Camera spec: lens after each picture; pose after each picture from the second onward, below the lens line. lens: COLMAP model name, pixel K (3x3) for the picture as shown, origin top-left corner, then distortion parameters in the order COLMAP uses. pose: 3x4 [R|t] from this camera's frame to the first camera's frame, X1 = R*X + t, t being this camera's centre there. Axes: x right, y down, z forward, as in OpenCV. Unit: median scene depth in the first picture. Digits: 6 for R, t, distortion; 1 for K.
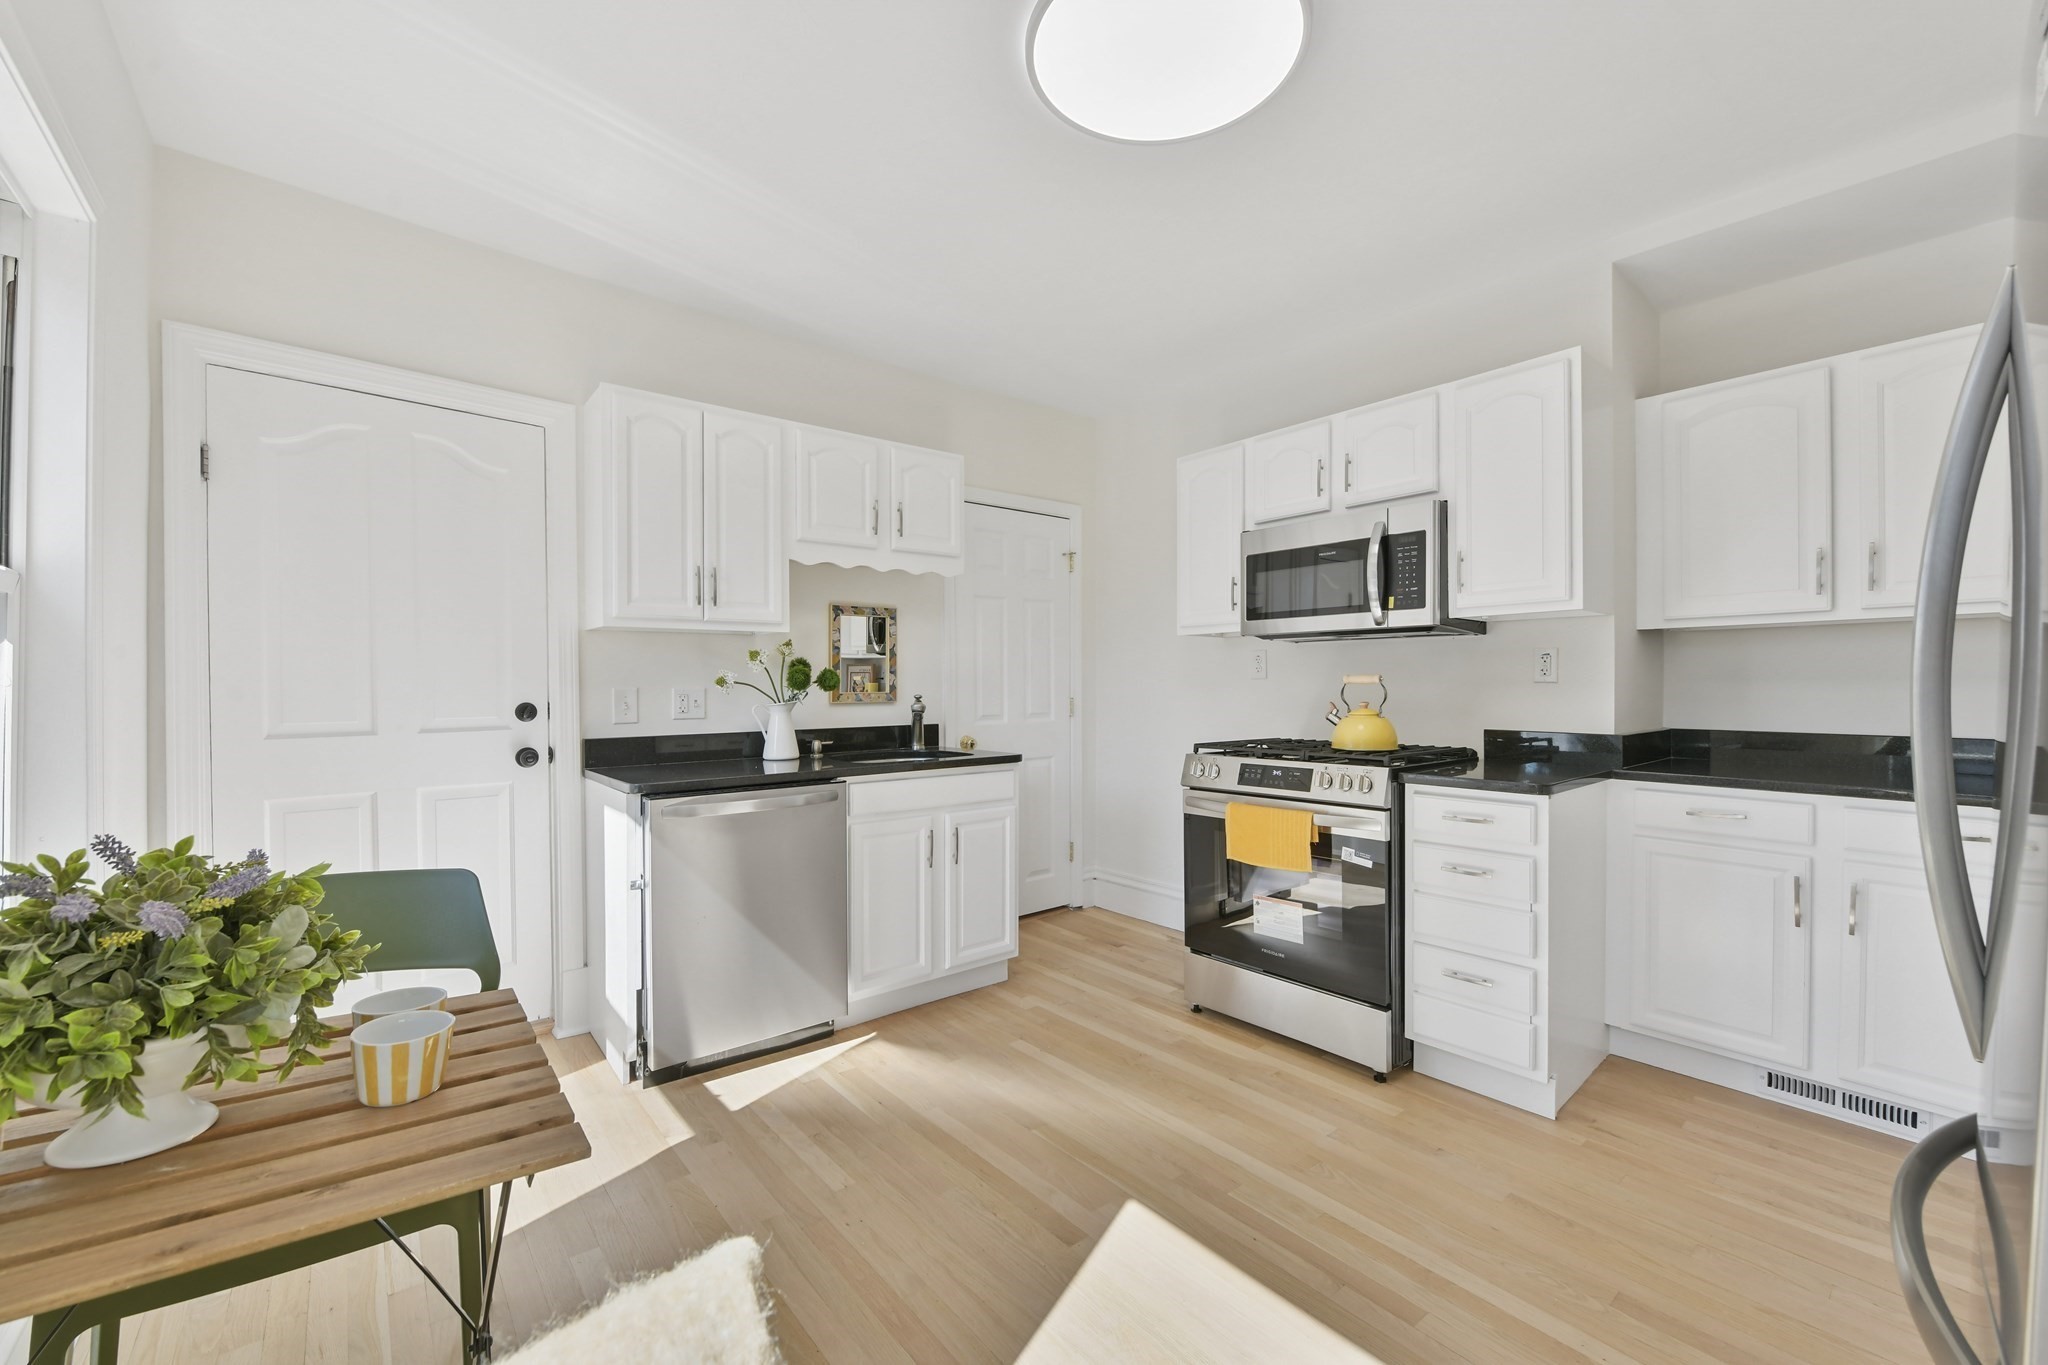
lens RADIAL K [[832.8, 0, 1024.0], [0, 832.8, 682.5], [0, 0, 1]] dist [0.000071, -0.000087]
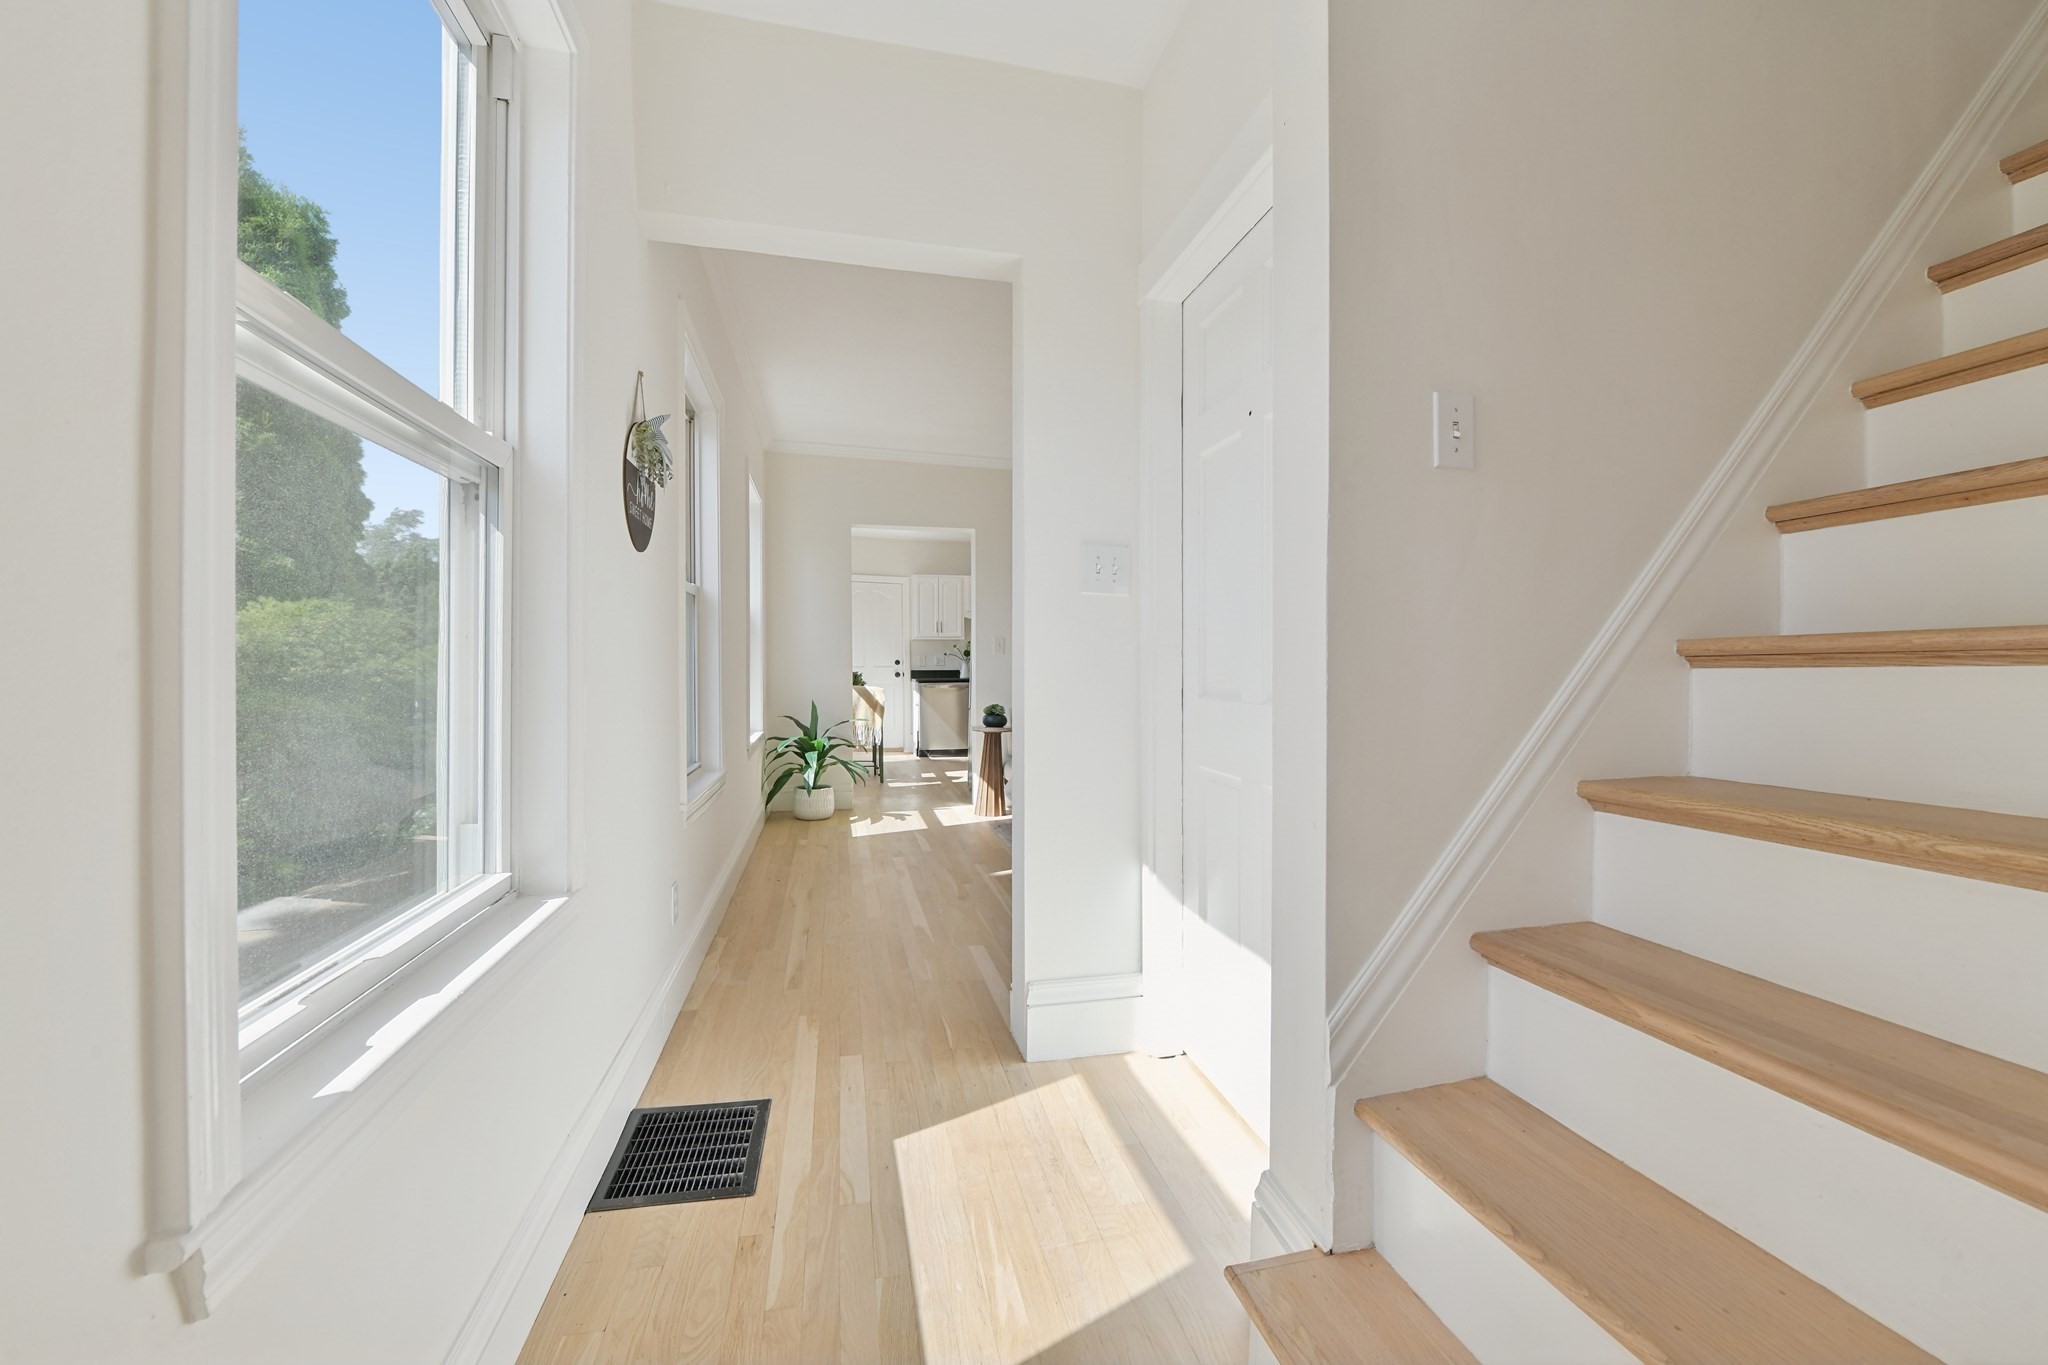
lens RADIAL K [[832.8, 0, 1024.0], [0, 832.8, 682.5], [0, 0, 1]] dist [0.000071, -0.000087]
pose [[0.897891, 0.003221, -0.440205, 1.539663], [0.003470, 0.999890, 0.014394, 0.072497], [0.440203, -0.014452, 0.897782, -2.081340]]
